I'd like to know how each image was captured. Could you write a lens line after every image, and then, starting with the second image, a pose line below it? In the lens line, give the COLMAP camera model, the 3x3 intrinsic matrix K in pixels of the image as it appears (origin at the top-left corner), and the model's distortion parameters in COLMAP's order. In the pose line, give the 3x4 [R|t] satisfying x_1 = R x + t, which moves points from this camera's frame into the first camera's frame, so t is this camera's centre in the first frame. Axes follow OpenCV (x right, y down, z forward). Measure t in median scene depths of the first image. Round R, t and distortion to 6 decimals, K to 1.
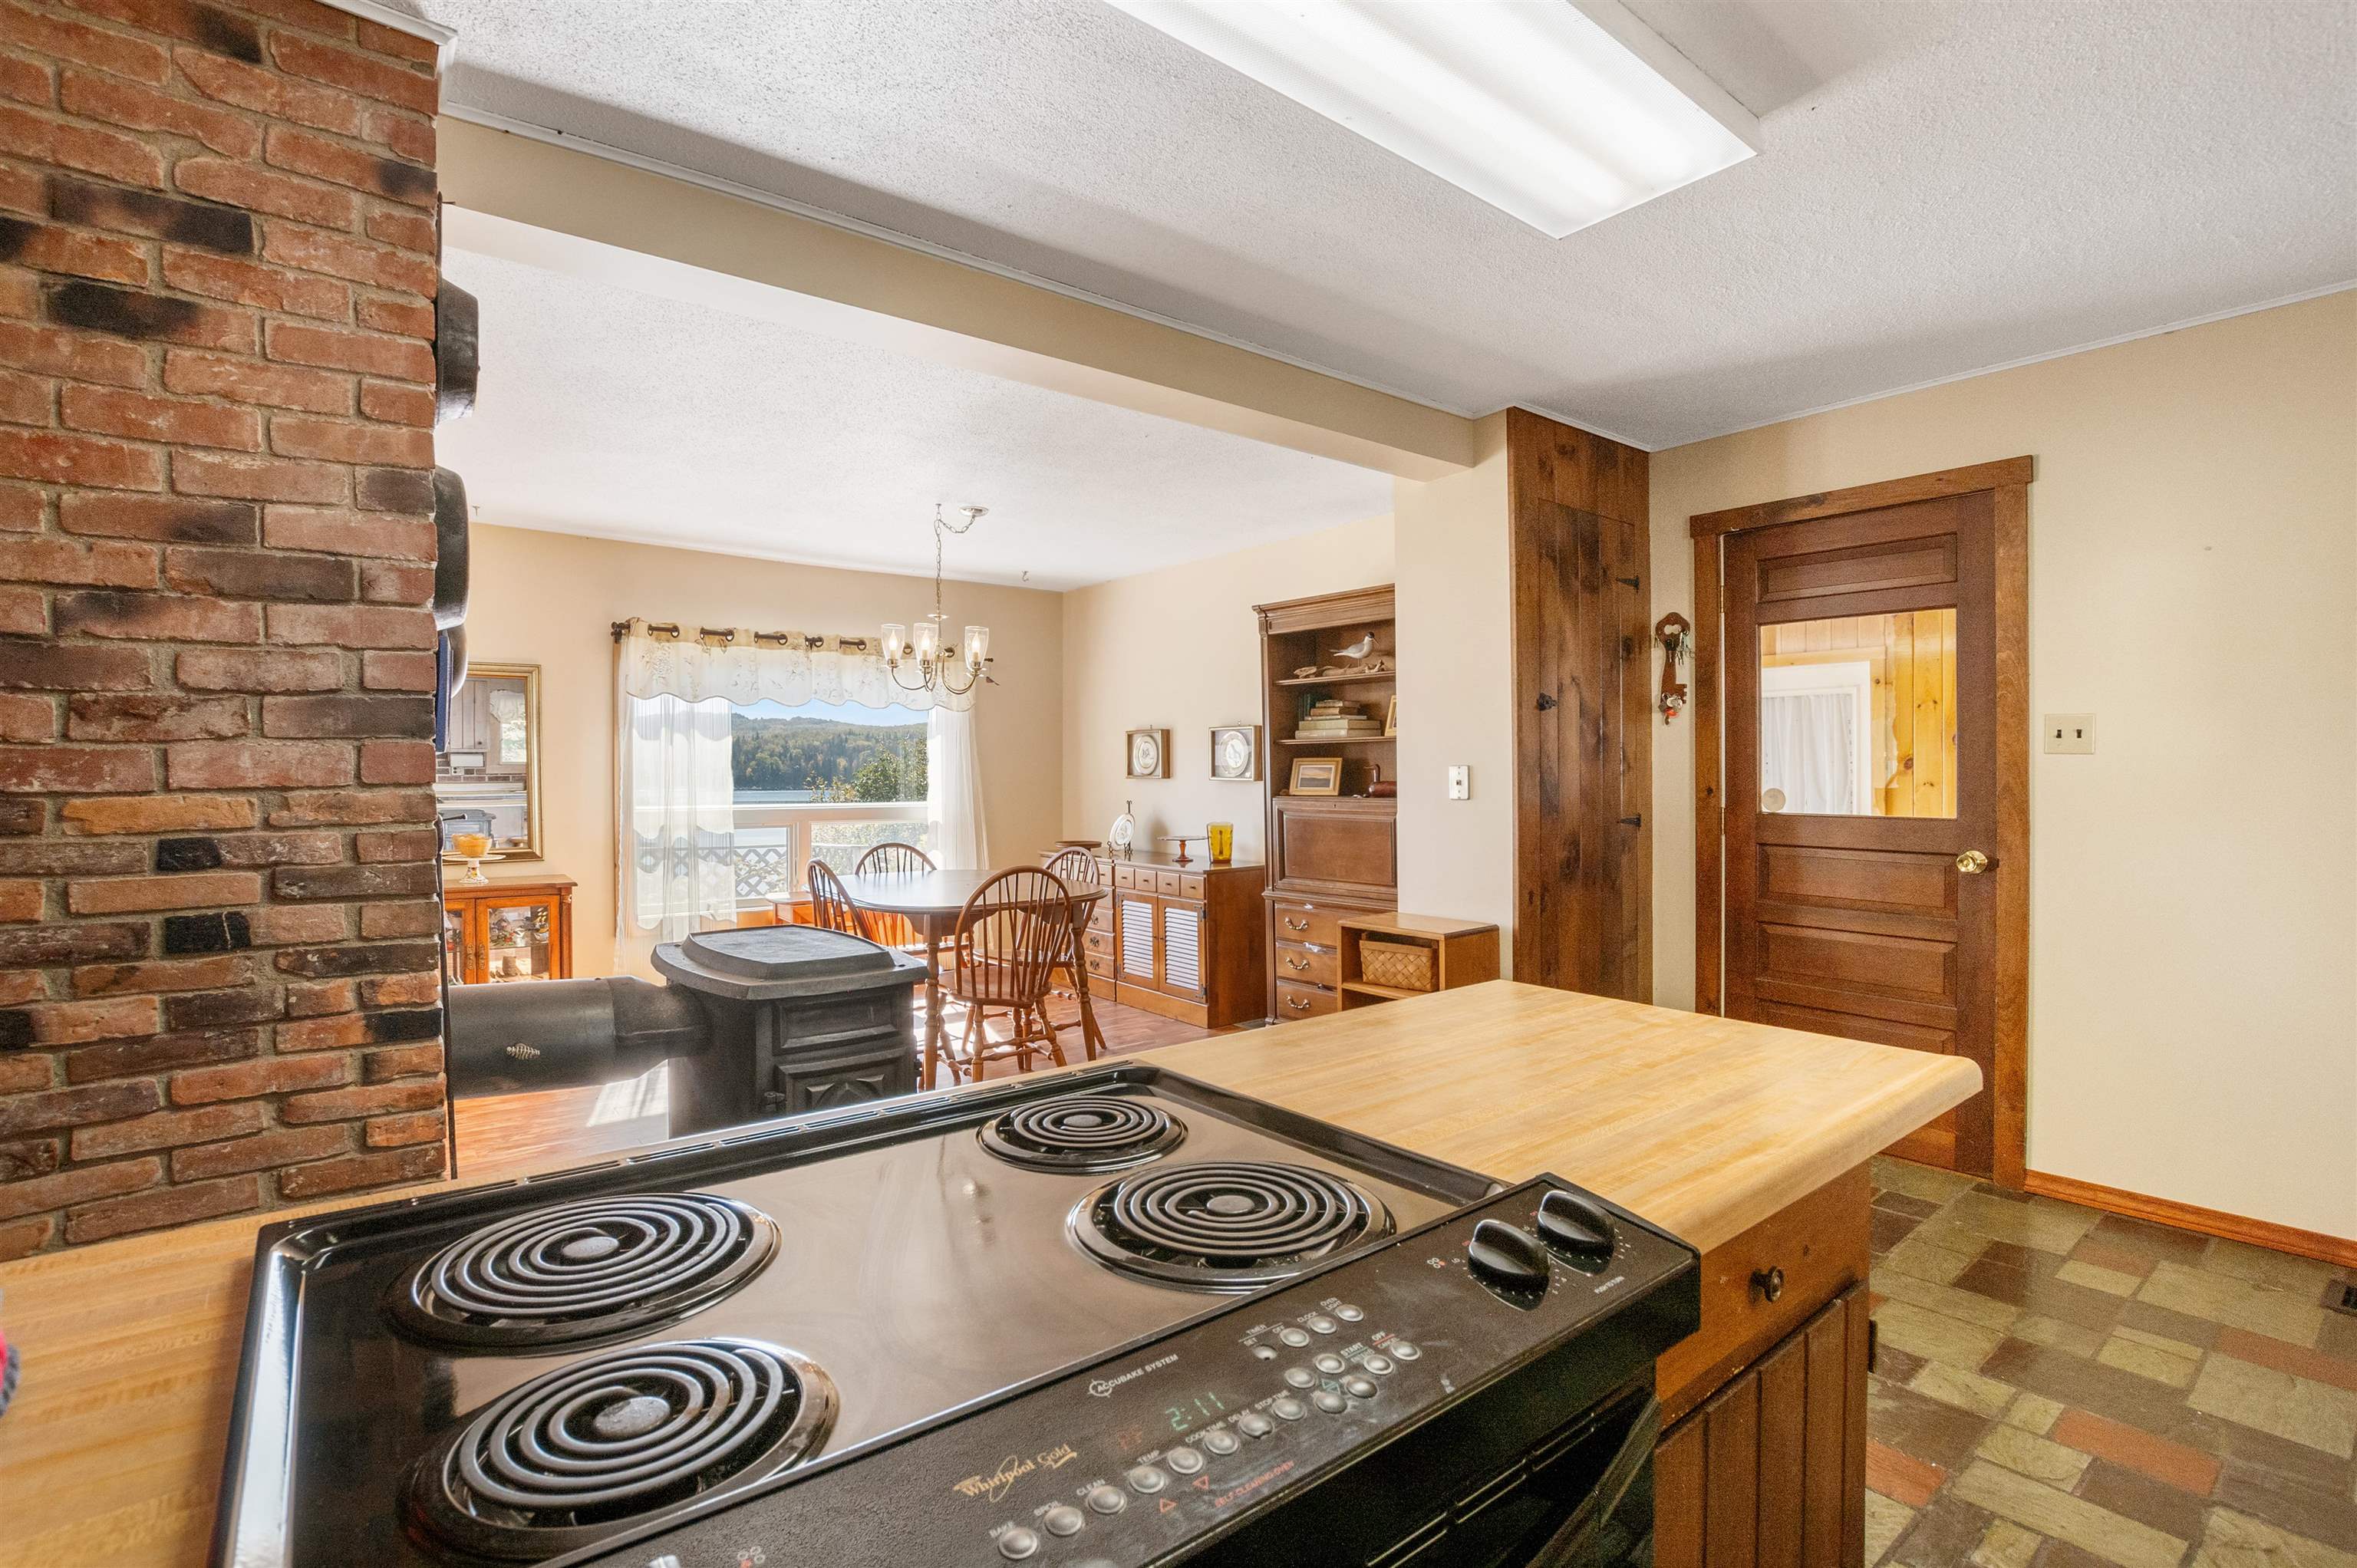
lens RADIAL K [[1075.4, 0, 1152.3], [0, 1075.4, 780.7], [0, 0, 1]] dist [-0.035417, 0.006773]
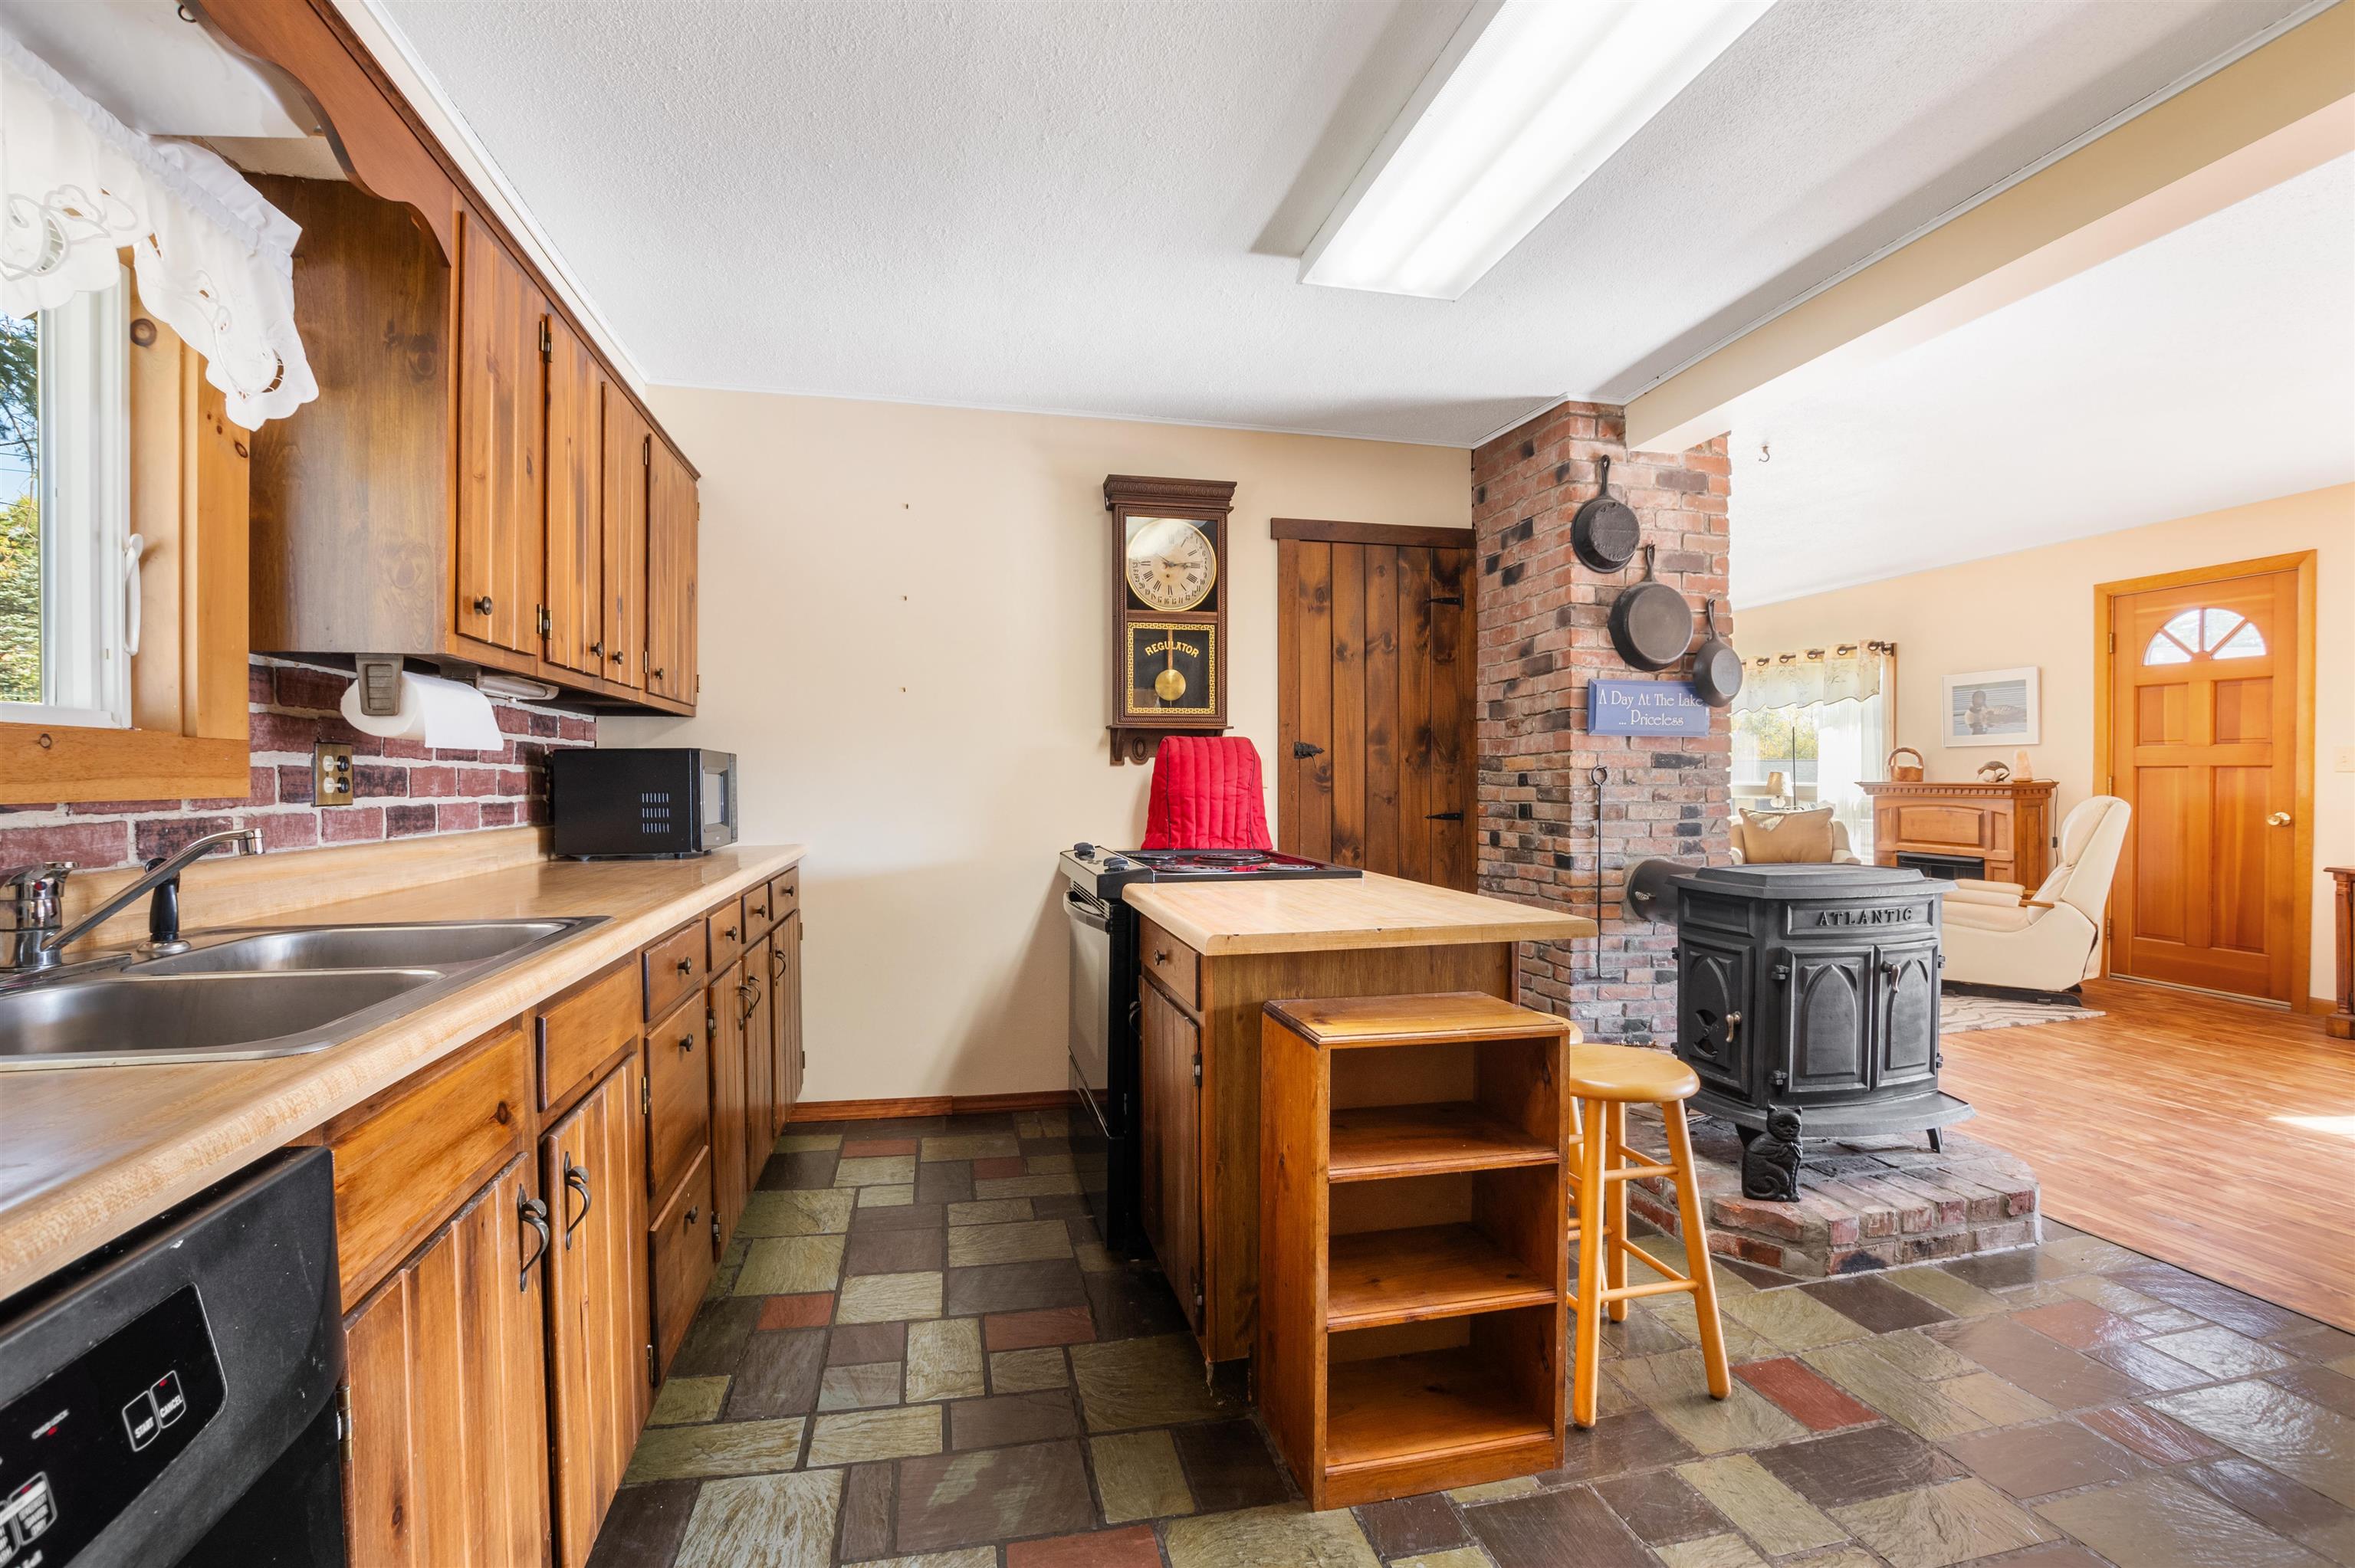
lens RADIAL K [[1074.5, 0, 1182.2], [0, 1074.5, 790.1], [0, 0, 1]] dist [-0.035417, 0.006773]
pose [[-0.403109, 0.011598, -0.915078, 0.500530], [-0.002236, 0.999904, 0.013659, 0.017125], [0.915149, 0.007552, -0.403044, 0.358844]]
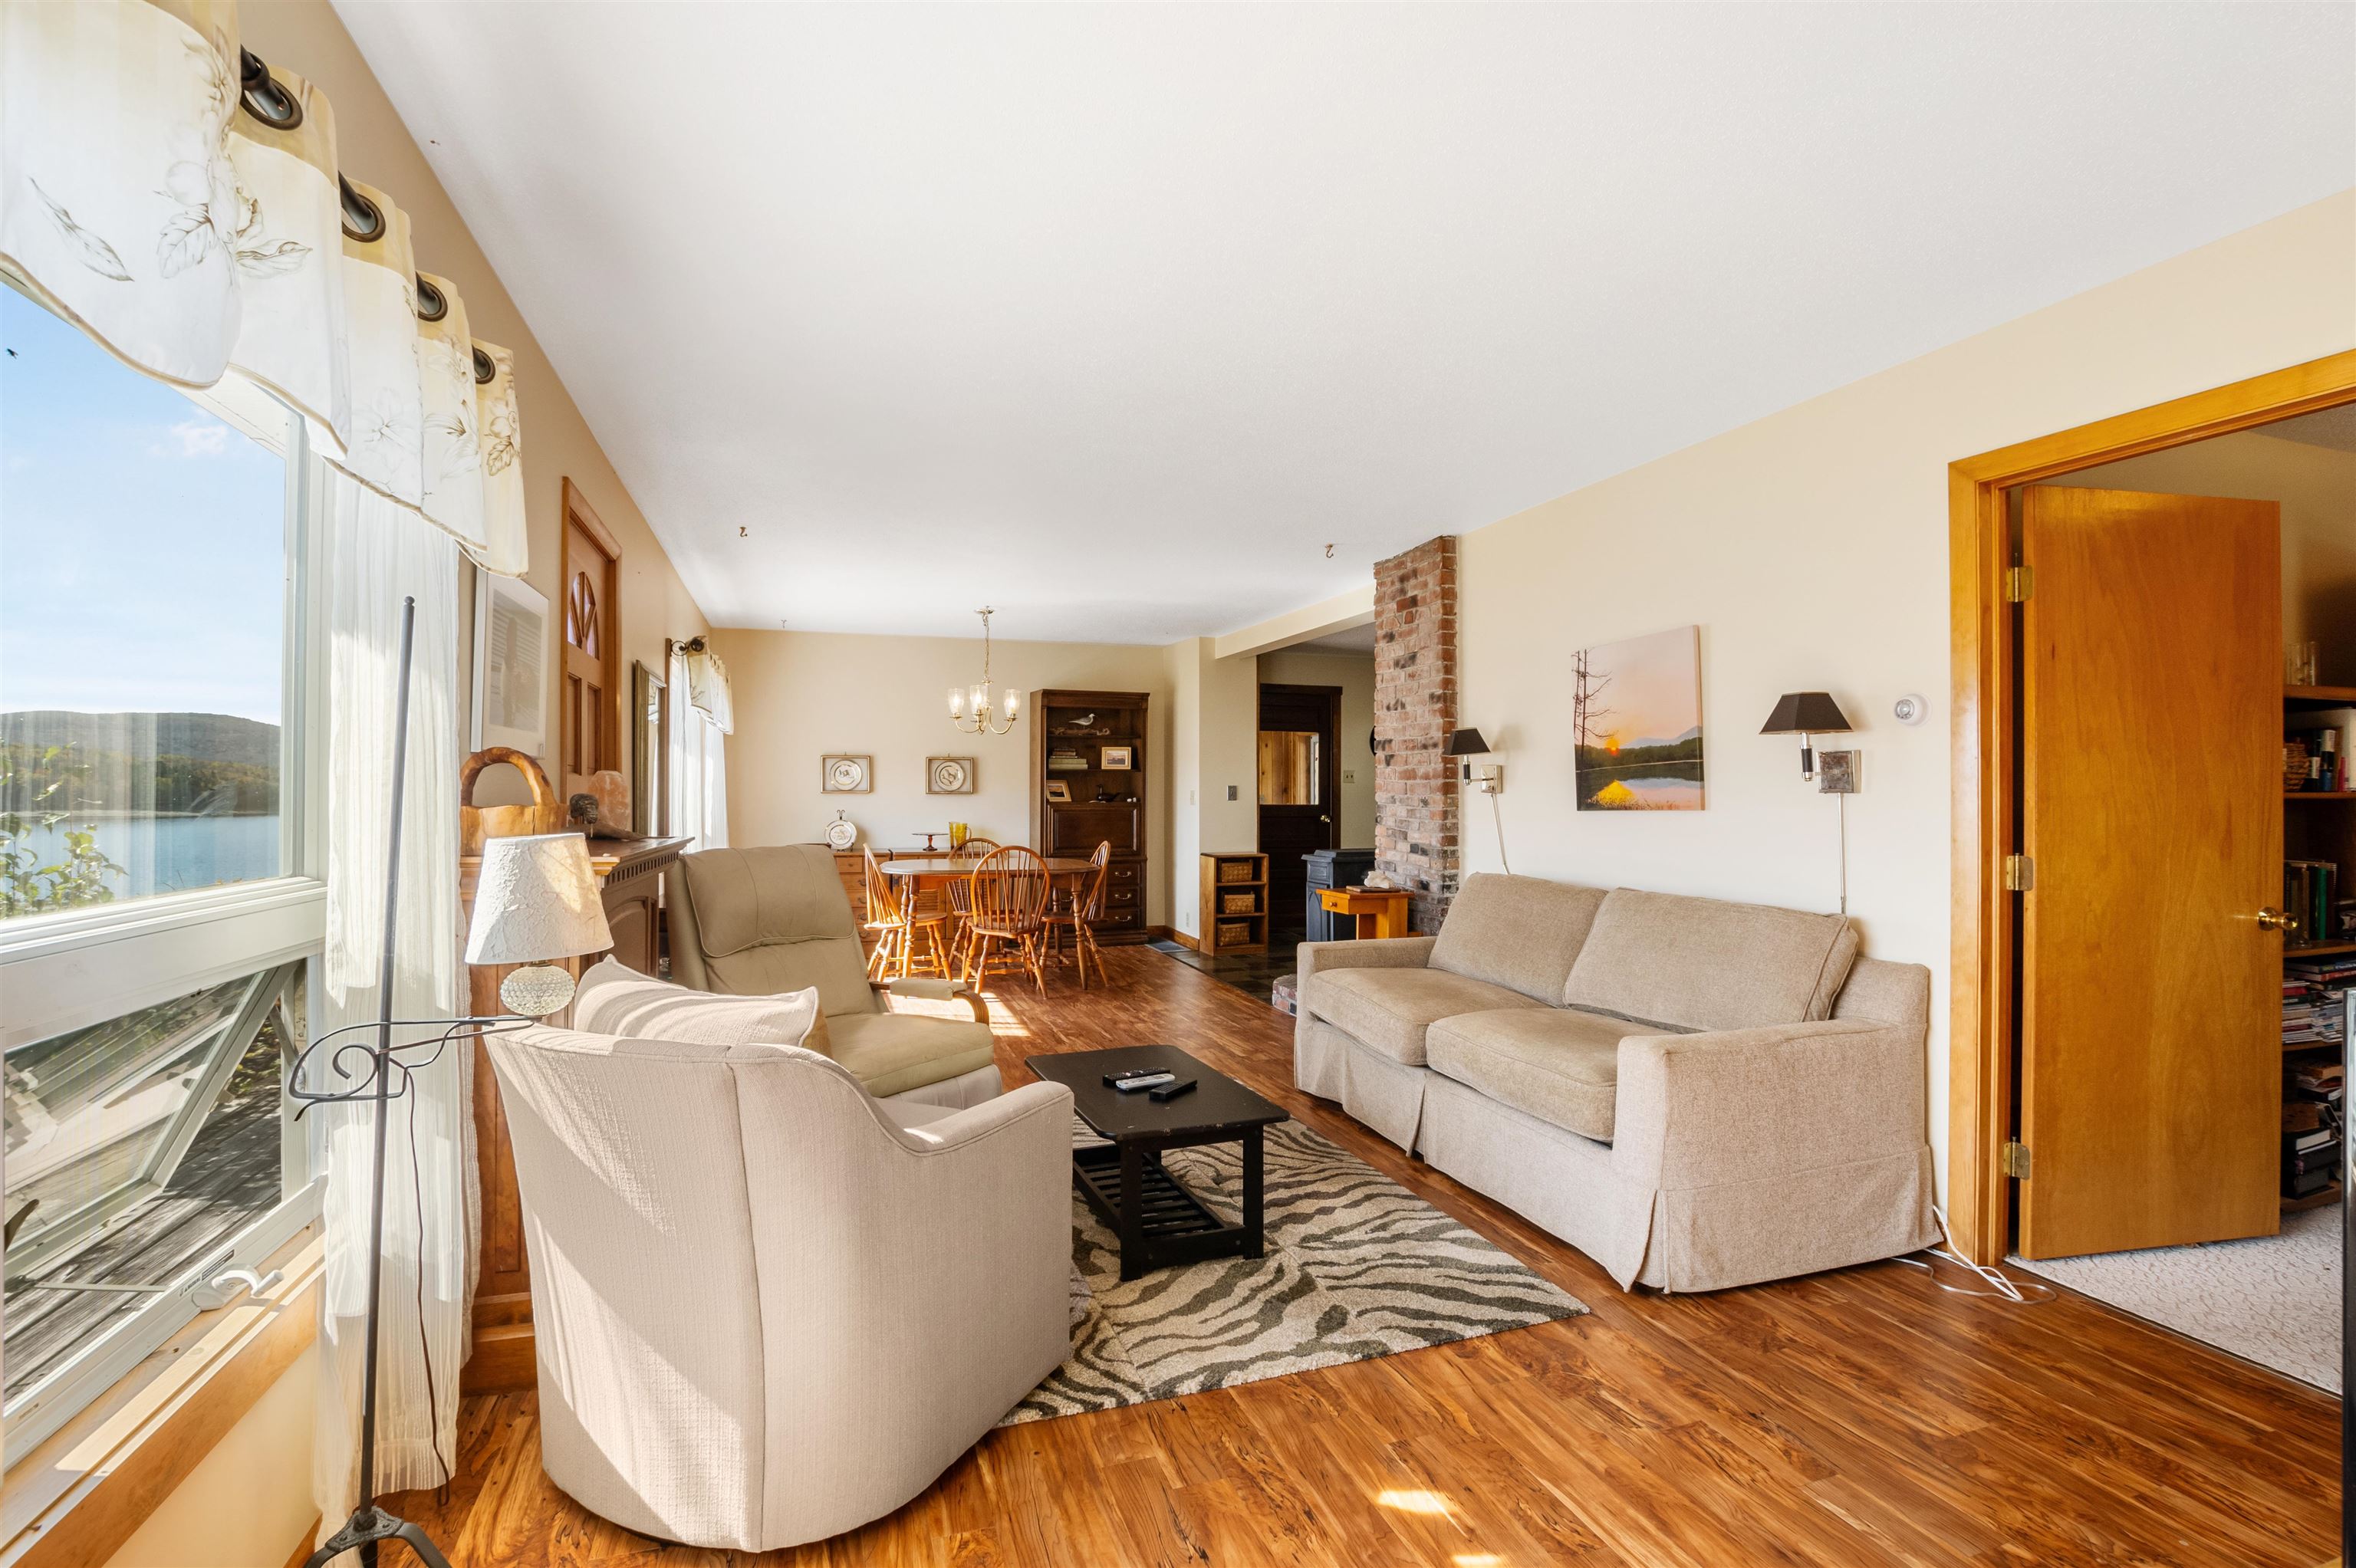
lens RADIAL K [[1074.9, 0, 1209.4], [0, 1074.9, 761.7], [0, 0, 1]] dist [-0.035417, 0.006773]
pose [[0.288684, 0.023926, 0.957125, -1.317766], [0.009027, 0.999575, -0.027709, 0.000287], [-0.957382, 0.016639, 0.288345, 0.257791]]
